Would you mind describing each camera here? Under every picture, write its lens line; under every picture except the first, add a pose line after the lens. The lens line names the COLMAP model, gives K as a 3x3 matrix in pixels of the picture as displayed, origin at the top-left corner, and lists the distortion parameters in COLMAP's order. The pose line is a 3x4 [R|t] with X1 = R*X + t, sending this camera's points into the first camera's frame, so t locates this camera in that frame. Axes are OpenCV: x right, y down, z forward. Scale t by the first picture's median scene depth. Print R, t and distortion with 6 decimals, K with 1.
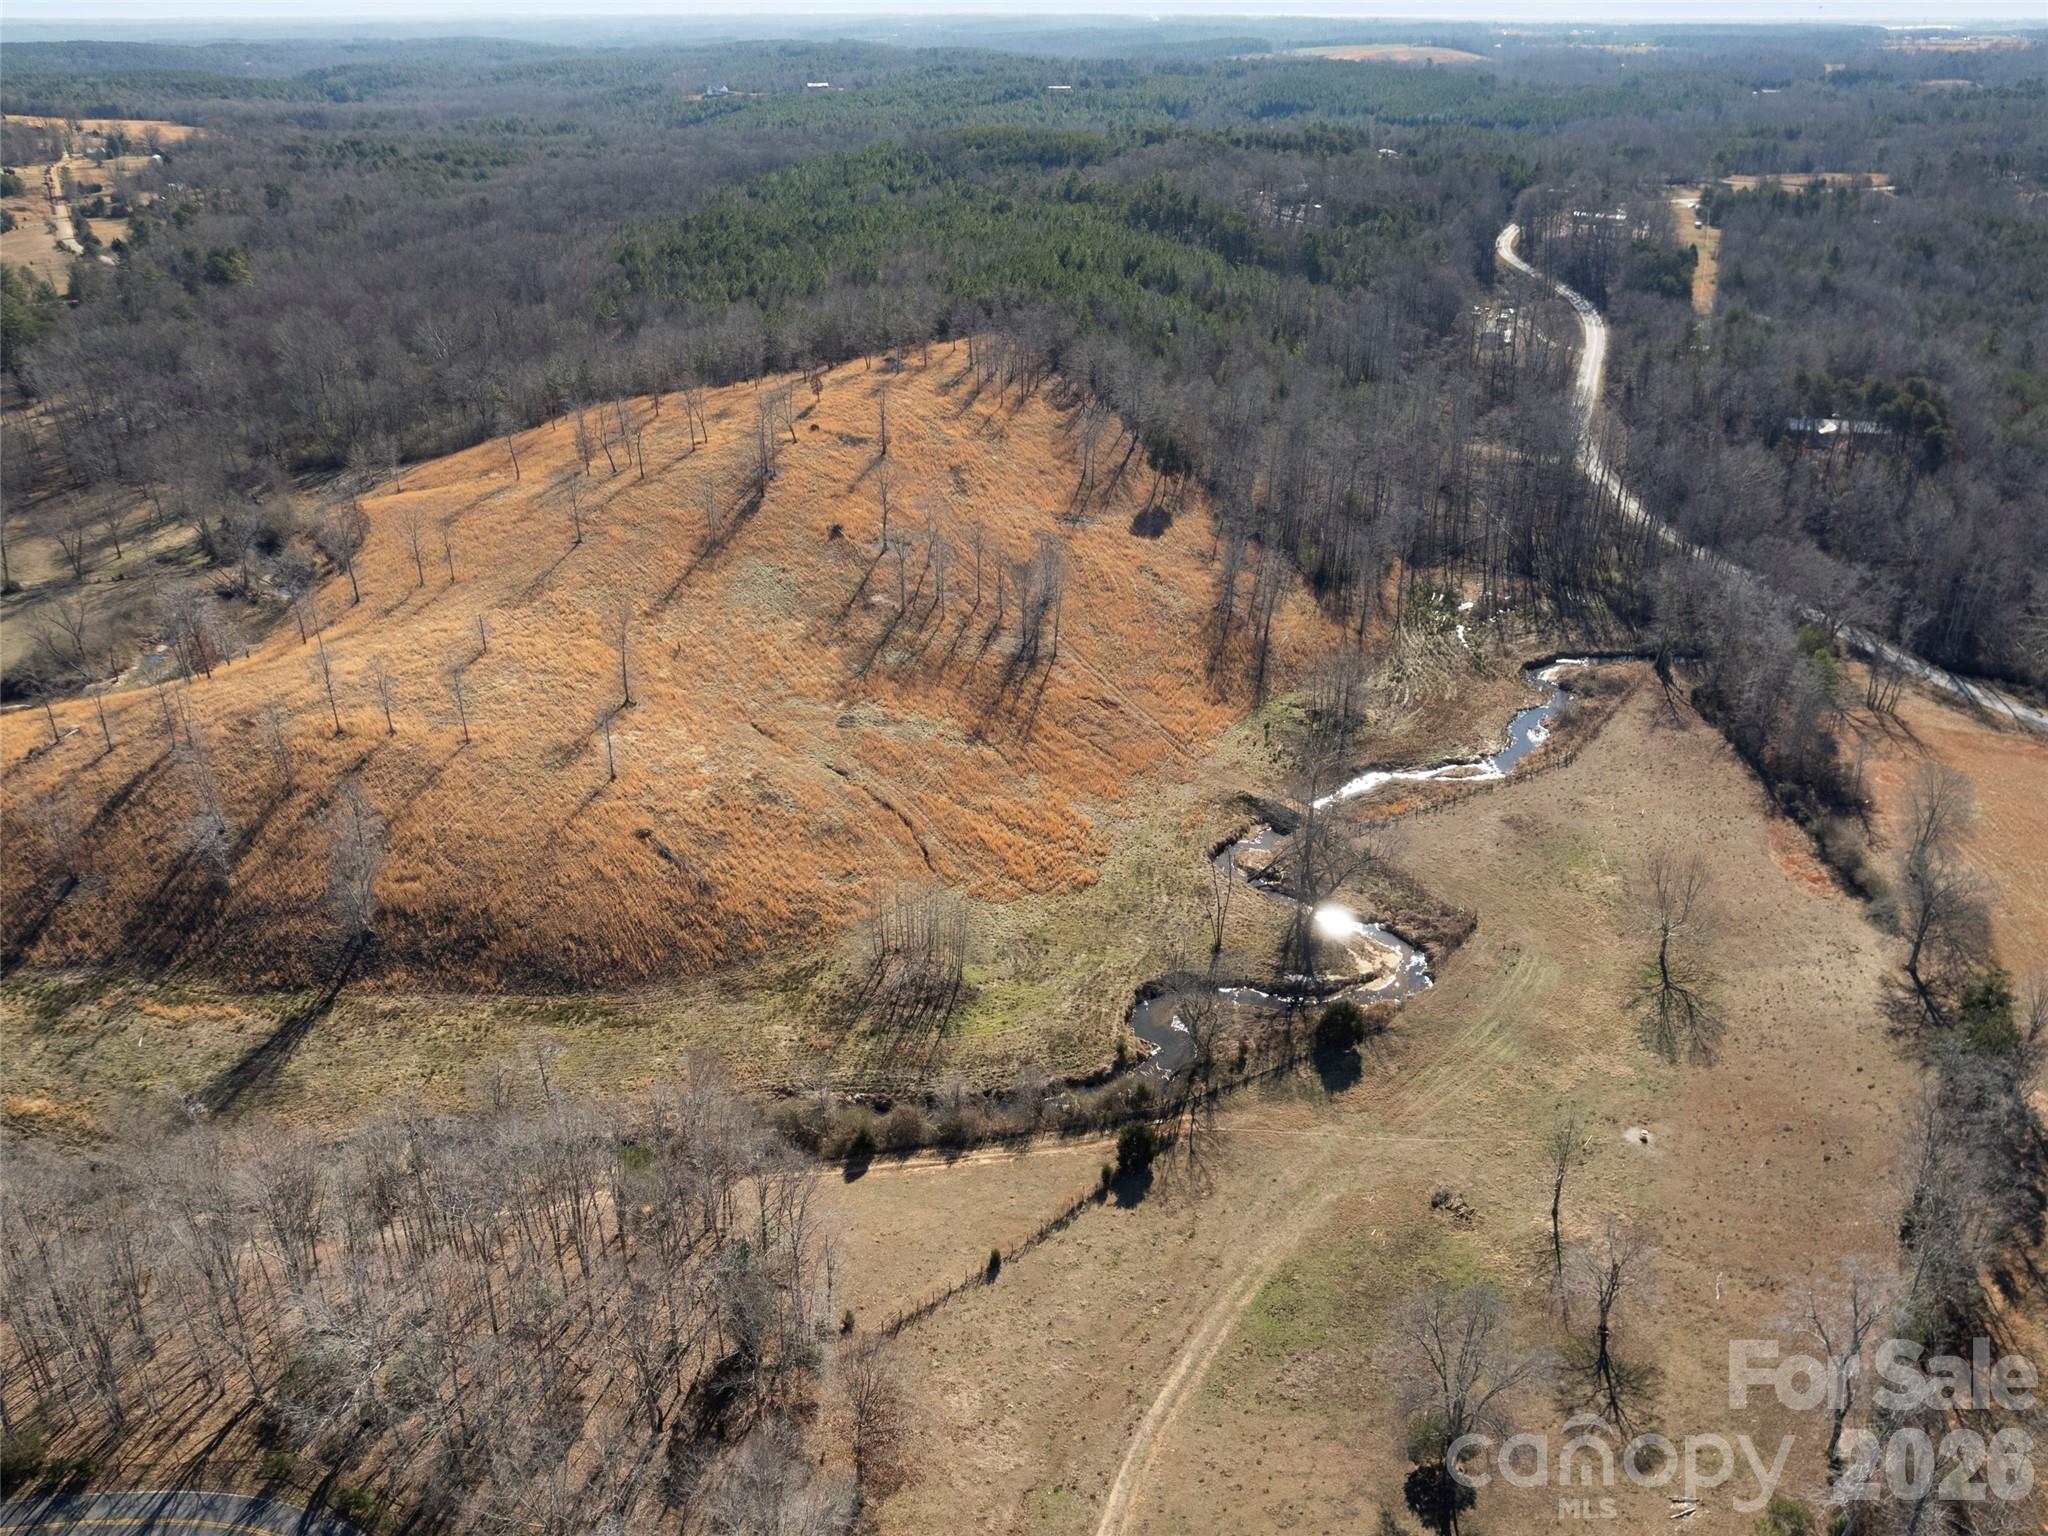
lens RADIAL K [[1531.4, 0, 1024.0], [0, 1531.4, 768.0], [0, 0, 1]] dist [-0.085097, 0.084221]
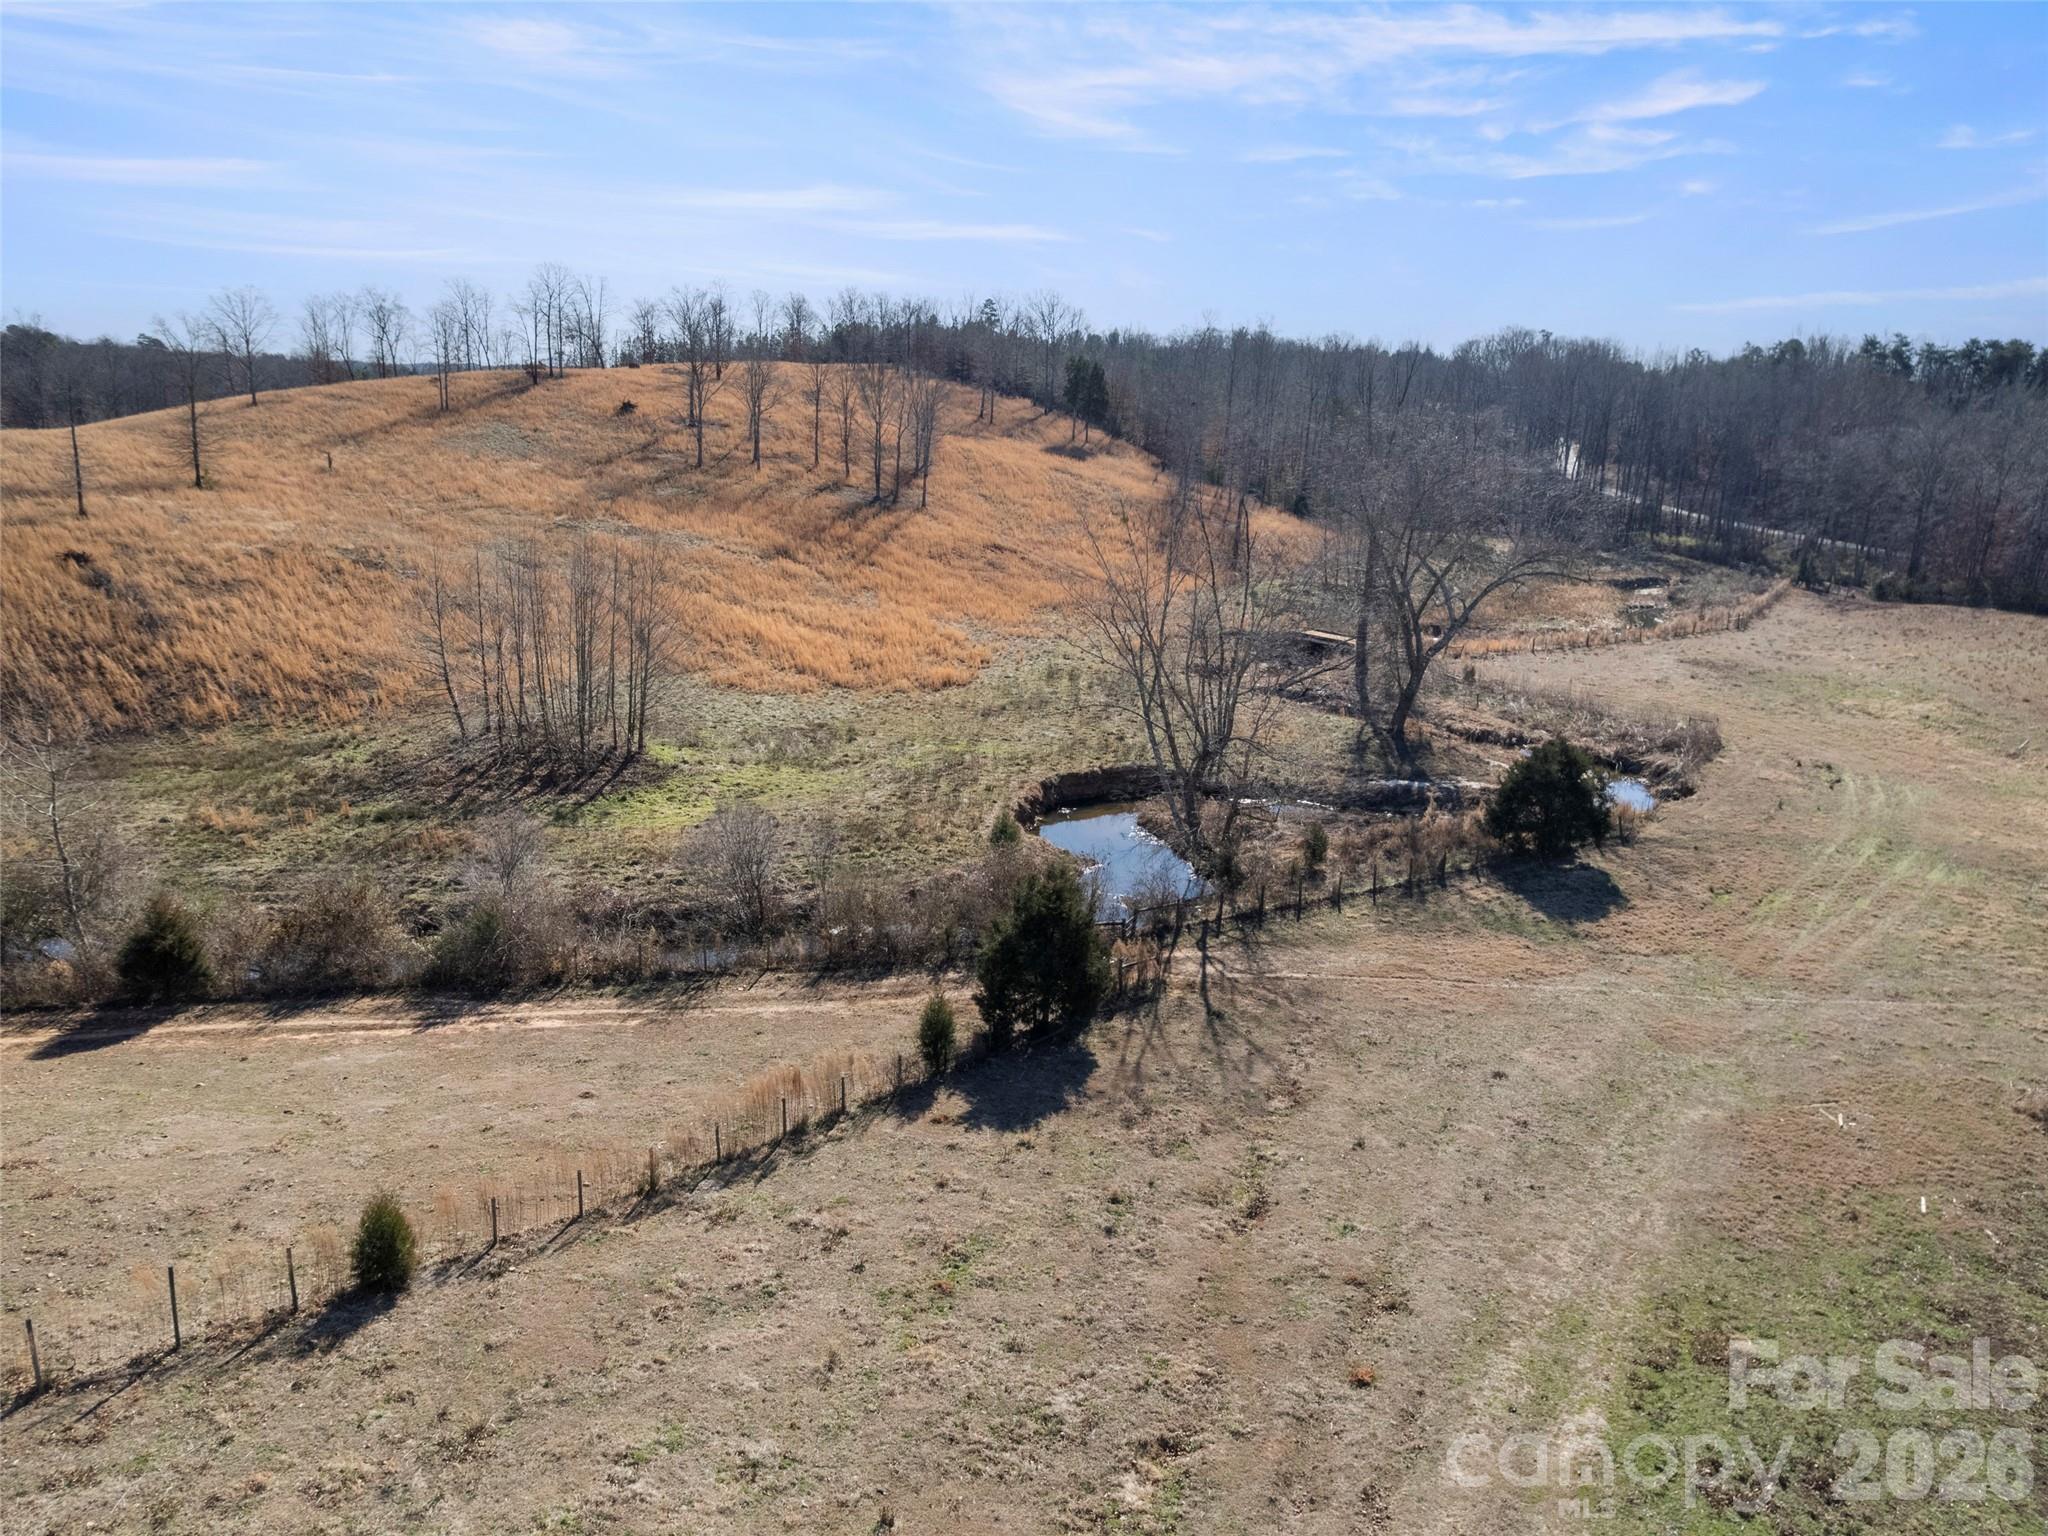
lens RADIAL K [[1531.4, 0, 1024.0], [0, 1531.4, 768.0], [0, 0, 1]] dist [-0.085097, 0.084221]
pose [[0.998108, 0.022334, 0.057286, 0.046632], [-0.012599, 0.986216, -0.164985, 0.231867], [-0.060181, 0.163951, 0.984631, 0.619204]]
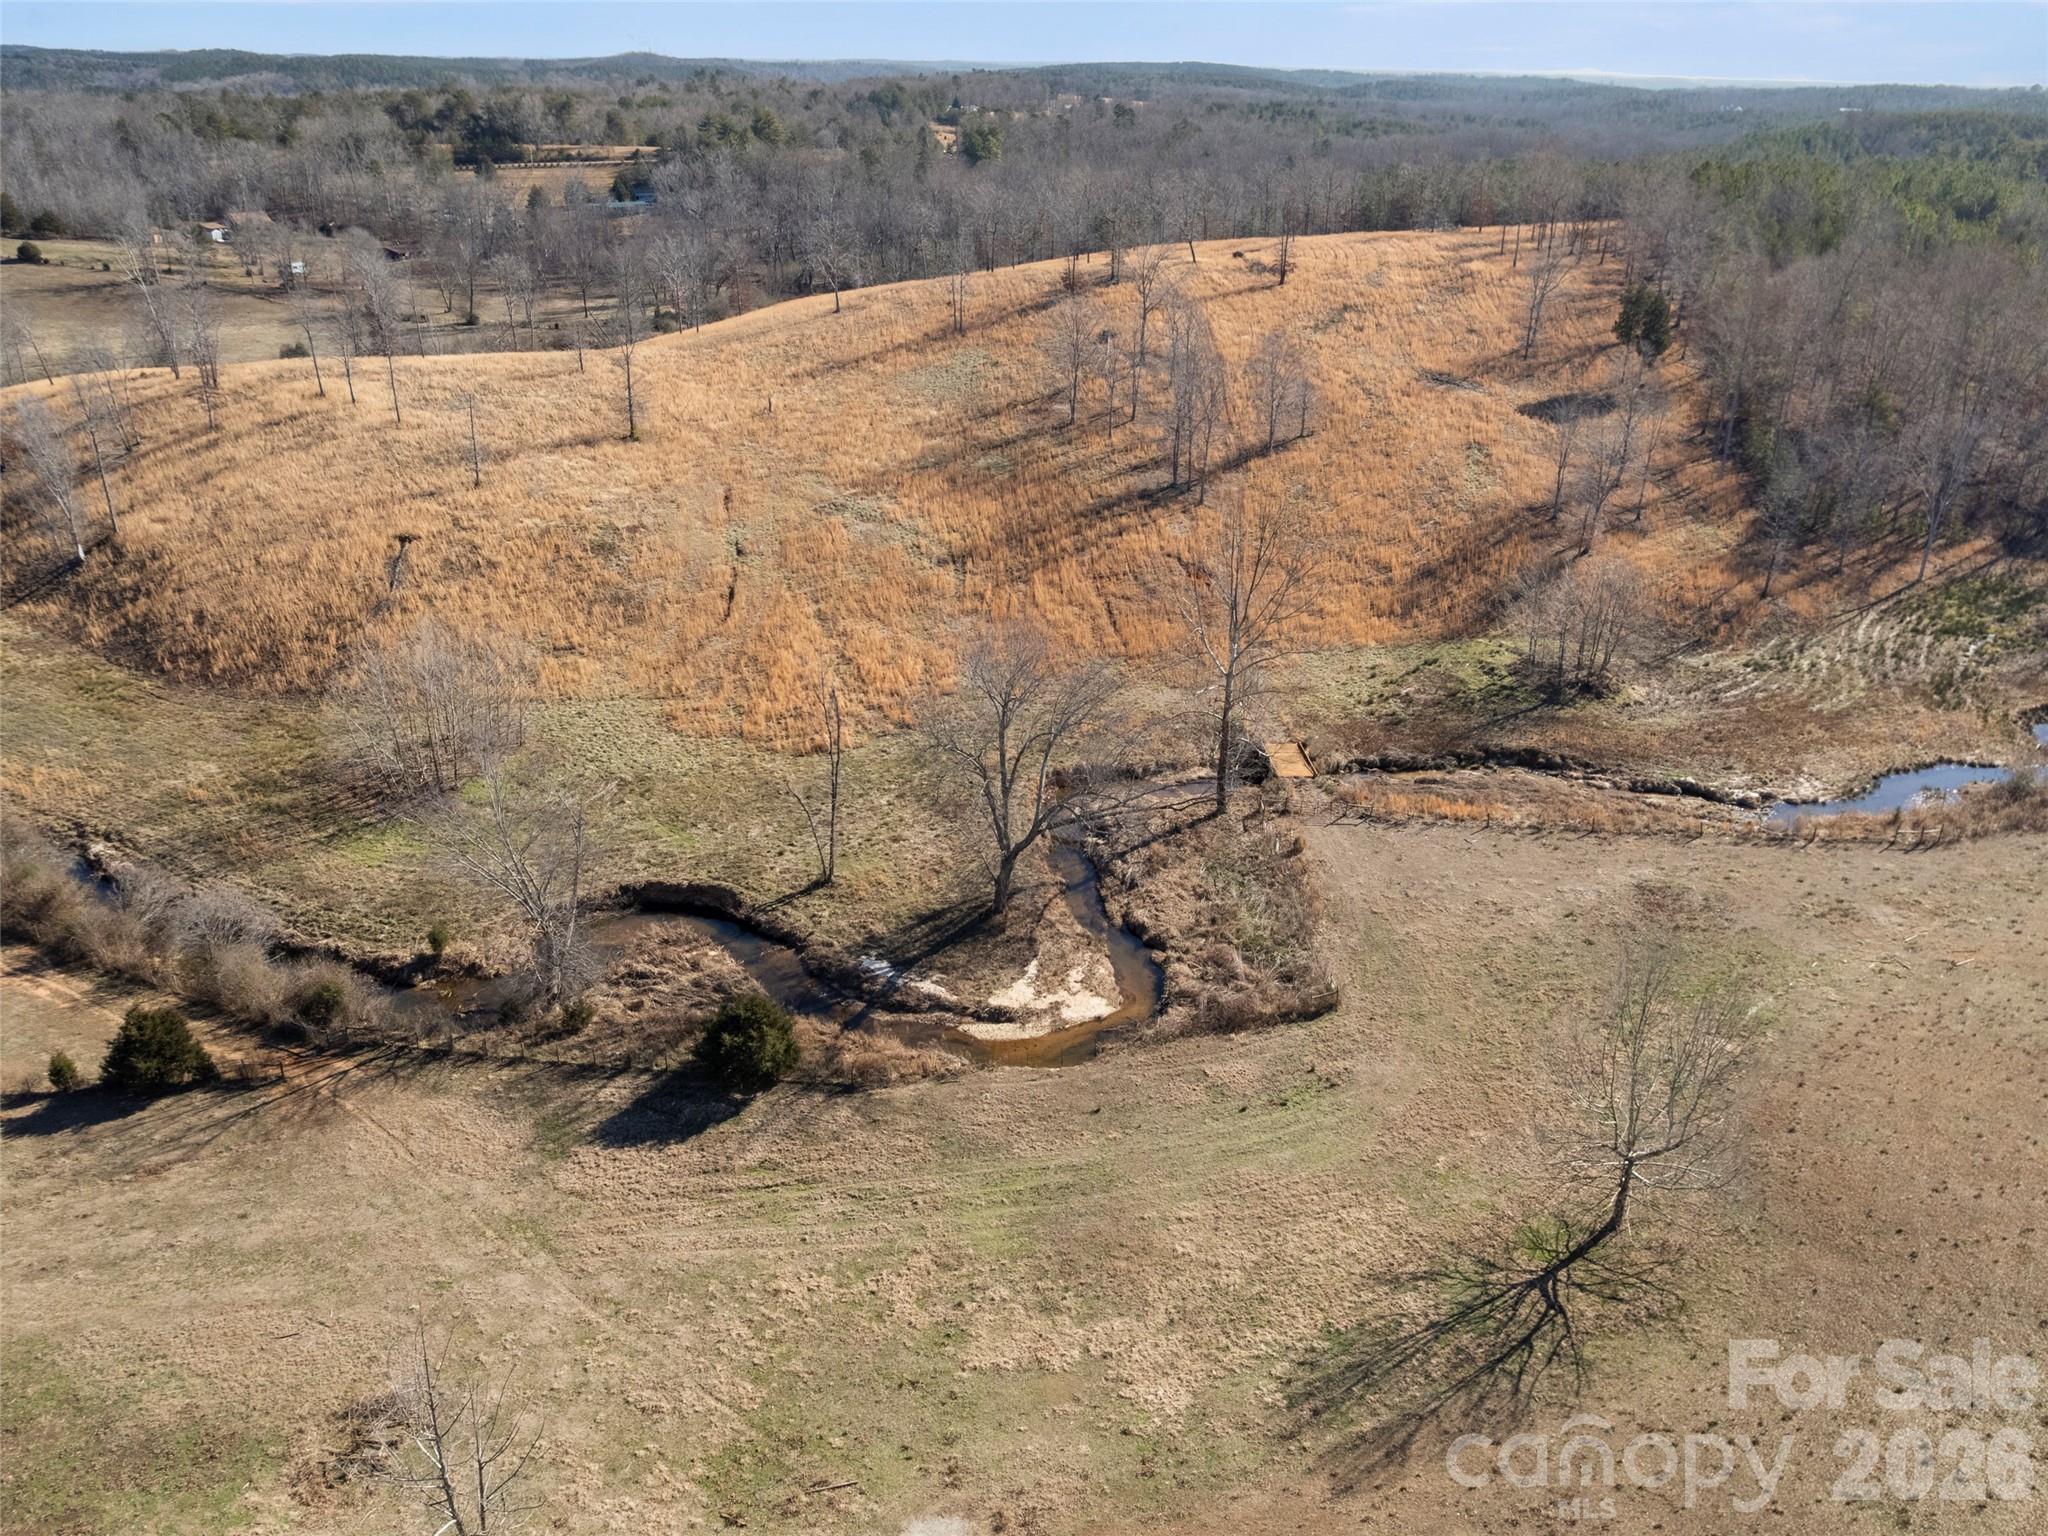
lens RADIAL K [[1531.4, 0, 1024.0], [0, 1531.4, 768.0], [0, 0, 1]] dist [-0.085097, 0.084221]
pose [[0.809356, 0.260480, -0.526396, 0.526950], [-0.271443, 0.960703, 0.058037, 0.030589], [0.520827, 0.095914, 0.848257, 0.628949]]
